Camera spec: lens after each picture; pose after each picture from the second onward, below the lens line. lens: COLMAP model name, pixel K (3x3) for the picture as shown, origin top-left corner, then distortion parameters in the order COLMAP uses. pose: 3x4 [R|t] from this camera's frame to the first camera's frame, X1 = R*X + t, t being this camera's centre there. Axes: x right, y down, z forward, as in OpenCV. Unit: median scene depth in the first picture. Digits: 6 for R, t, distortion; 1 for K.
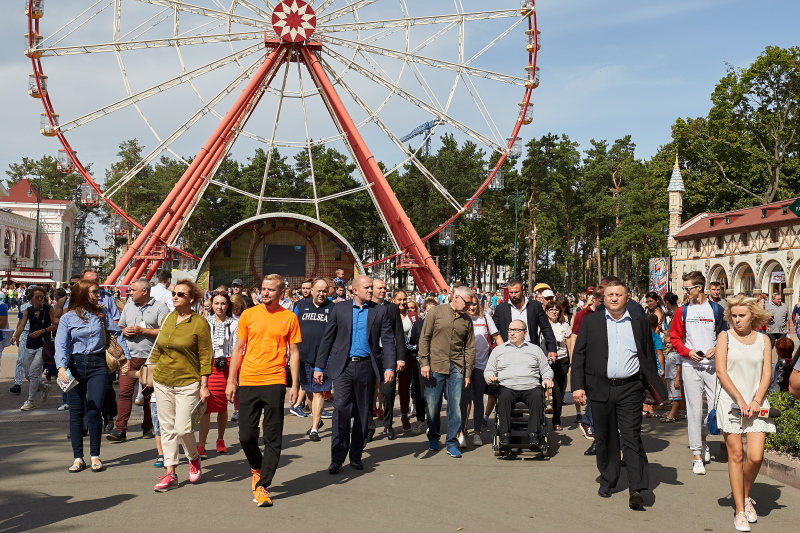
lens RADIAL K [[693.2, 0, 400.0], [0, 693.2, 266.5], [0, 0, 1]] dist [-0.002734, 0.002775]
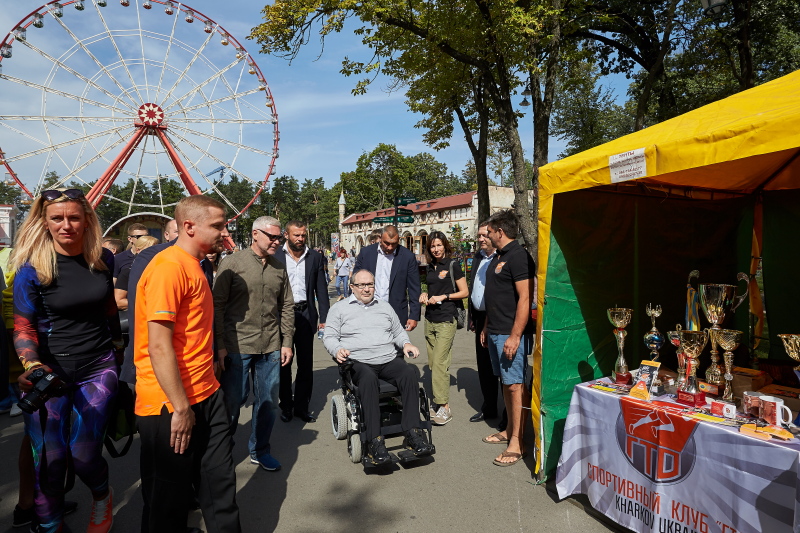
lens RADIAL K [[362.4, 0, 400.3], [0, 362.4, 234.7], [0, 0, 1]] dist [-0.025264, -0.000006]
pose [[0.870389, -0.005517, 0.492333, -0.030449], [0.007561, 0.999969, -0.002162, -0.003877], [-0.492306, 0.005604, 0.870404, -0.187305]]
